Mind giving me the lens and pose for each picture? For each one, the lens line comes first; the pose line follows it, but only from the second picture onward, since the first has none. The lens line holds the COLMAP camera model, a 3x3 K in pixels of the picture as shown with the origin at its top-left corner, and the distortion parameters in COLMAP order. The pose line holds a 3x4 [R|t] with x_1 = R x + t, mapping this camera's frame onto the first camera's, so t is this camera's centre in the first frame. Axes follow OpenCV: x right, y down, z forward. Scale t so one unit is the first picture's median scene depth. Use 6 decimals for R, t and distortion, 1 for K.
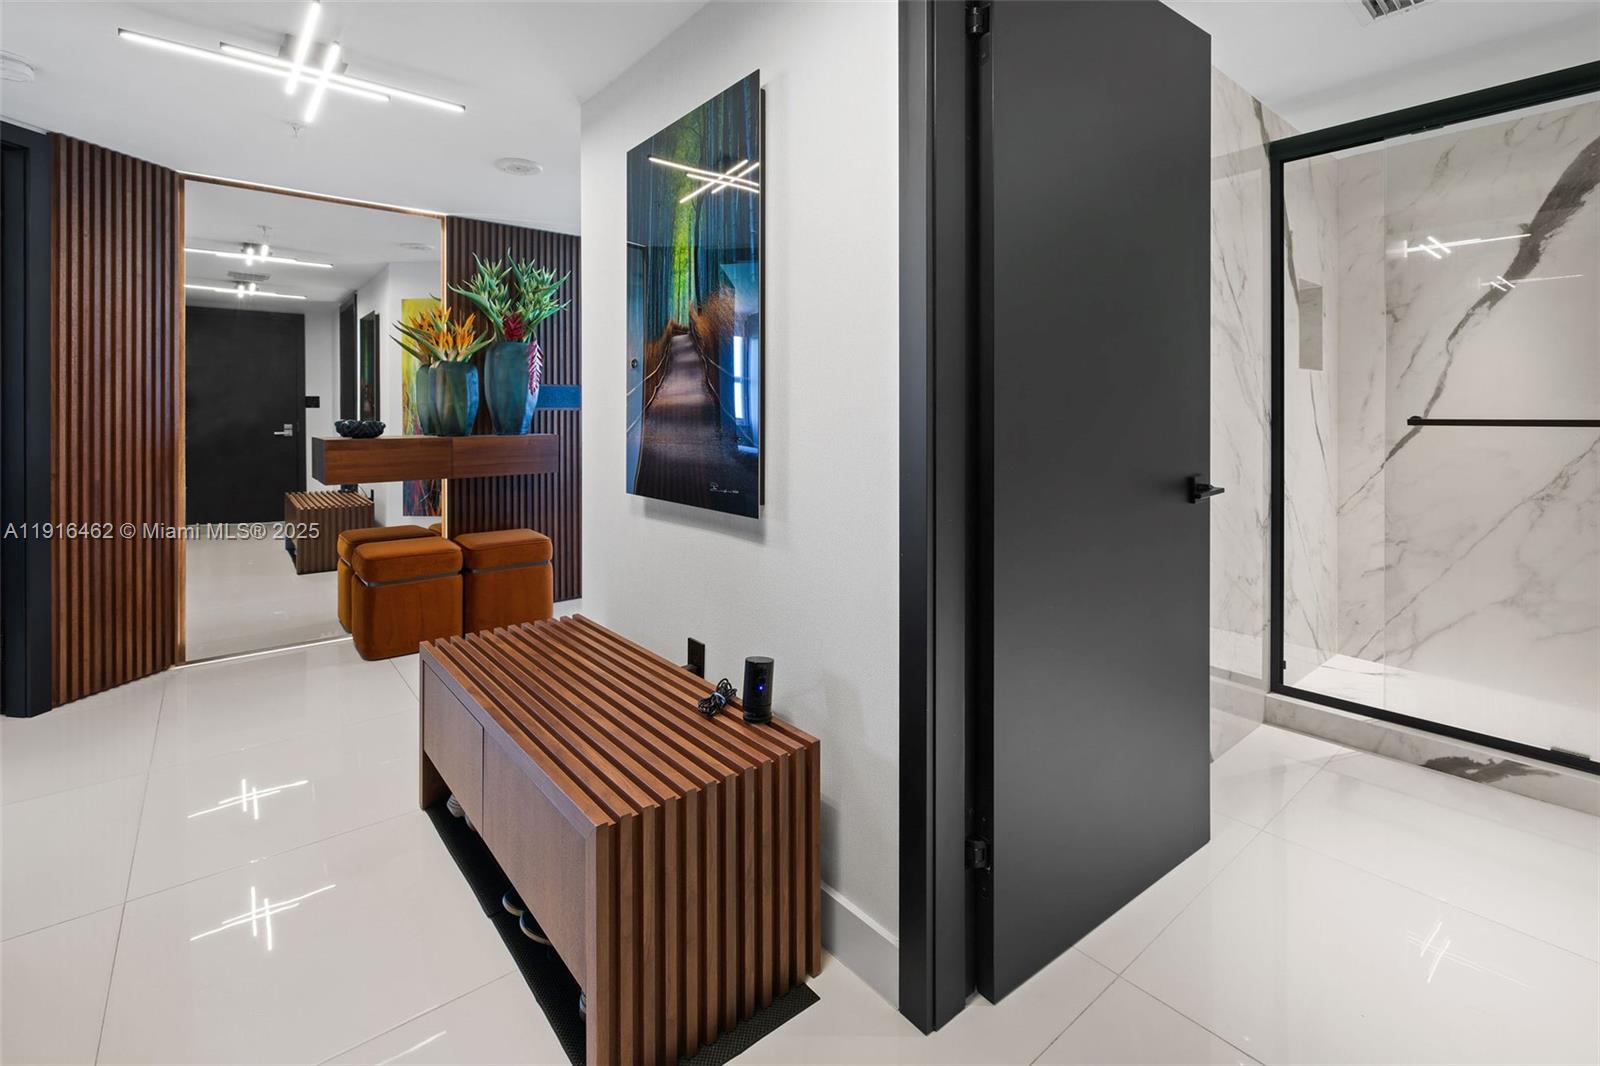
lens RADIAL K [[719.5, 0, 798.3], [0, 719.5, 415.6], [0, 0, 1]] dist [-0.002005, -0.000392]
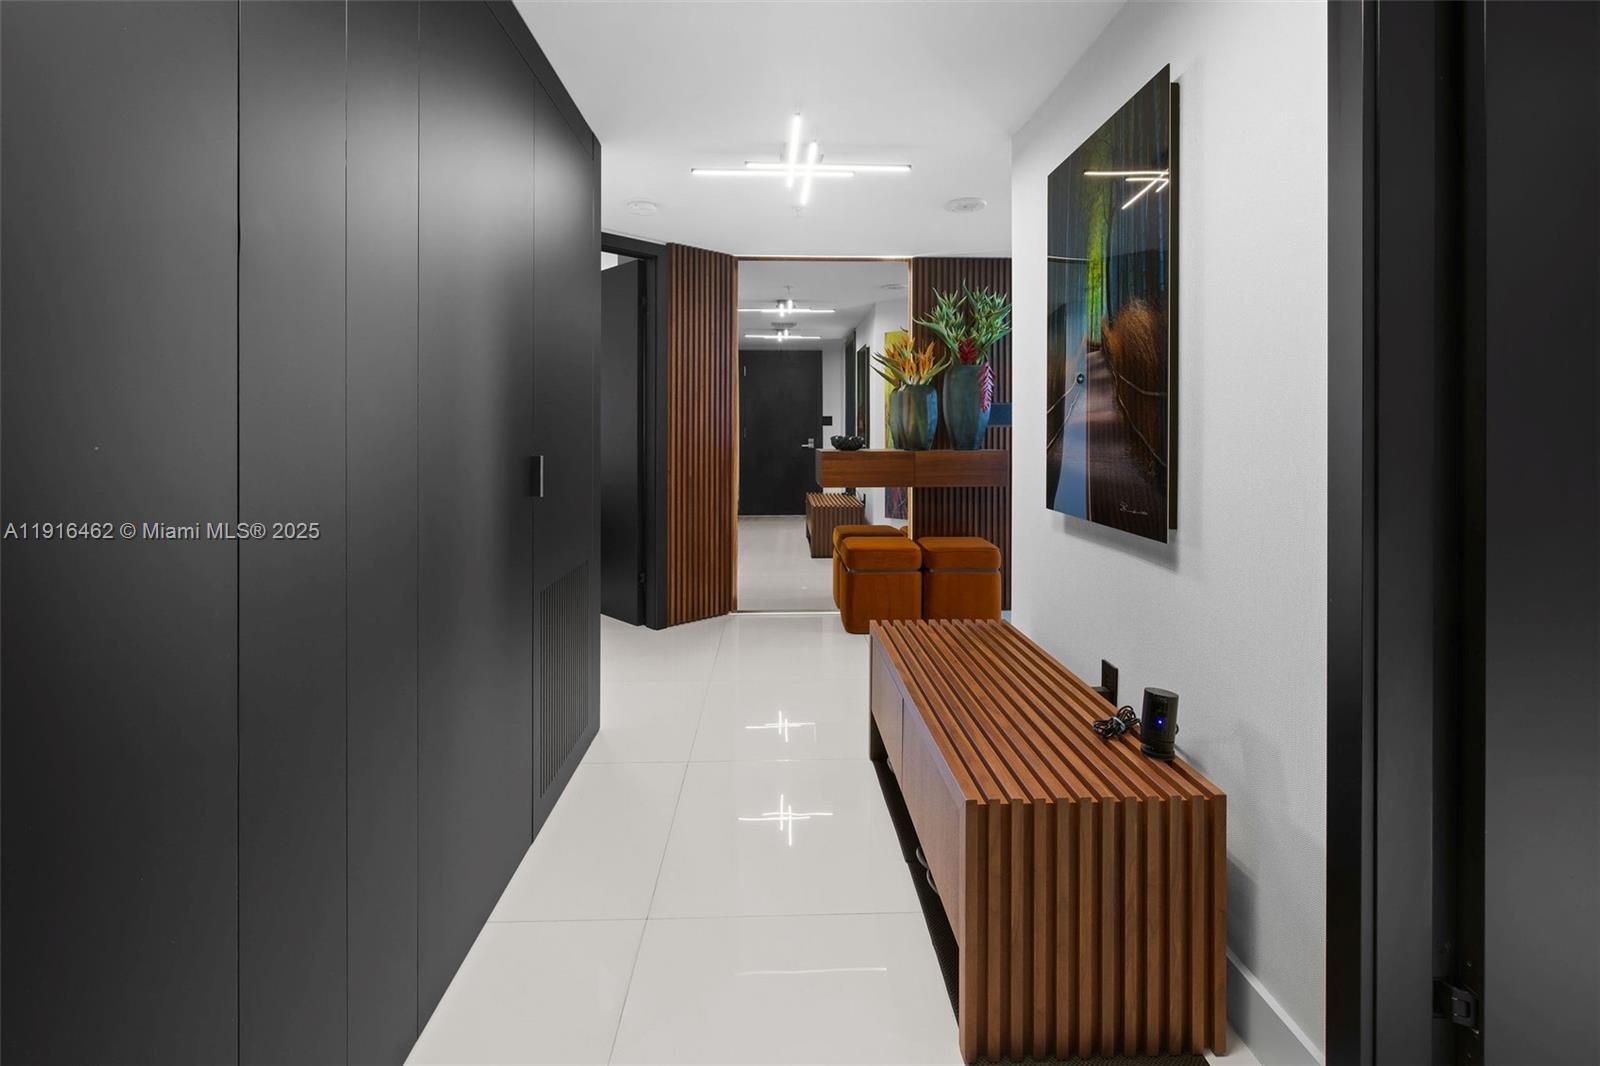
lens RADIAL K [[710.0, 0, 797.2], [0, 710.0, 429.7], [0, 0, 1]] dist [0.001533, 0.000019]
pose [[0.795521, -0.000050, -0.605926, 0.057749], [-0.001872, 0.999995, -0.002541, -0.000714], [0.605923, 0.003156, 0.795517, -0.013355]]
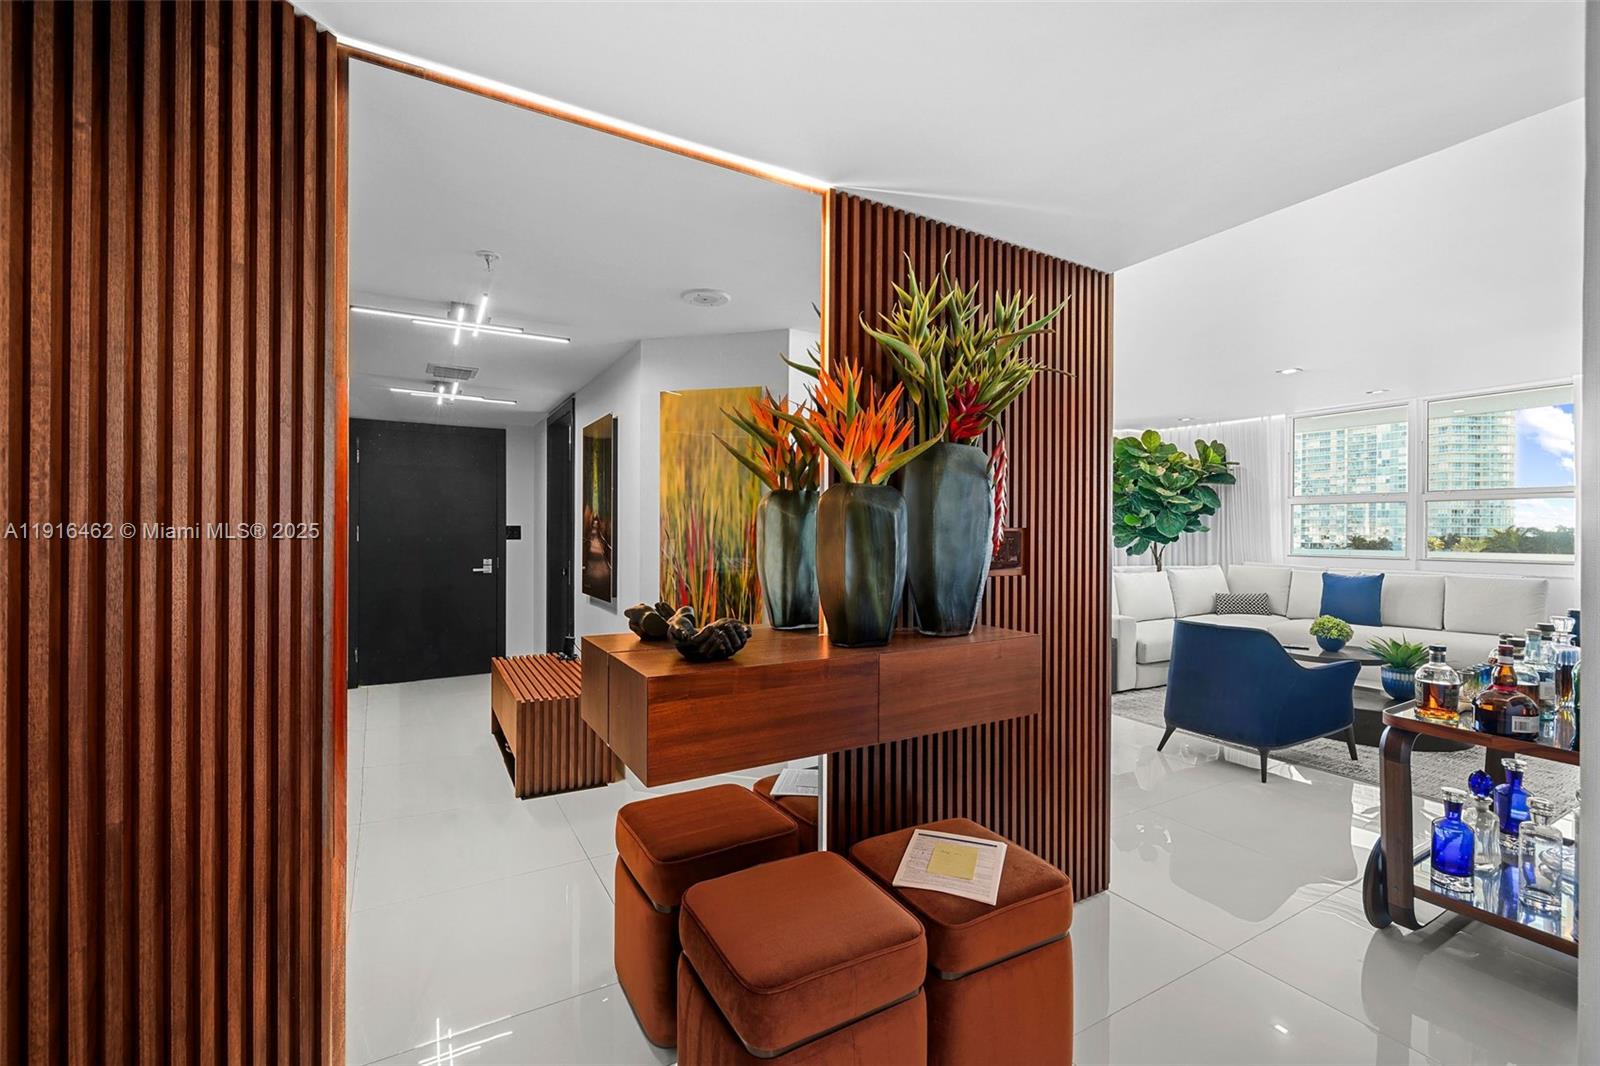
lens RADIAL K [[691.3, 0, 791.8], [0, 691.3, 532.4], [0, 0, 1]] dist [0.000594, 0.000026]
pose [[0.984235, 0.006331, -0.176751, -0.489157], [-0.006595, 0.999978, -0.000903, -0.047686], [0.176742, 0.002054, 0.984255, 0.601641]]
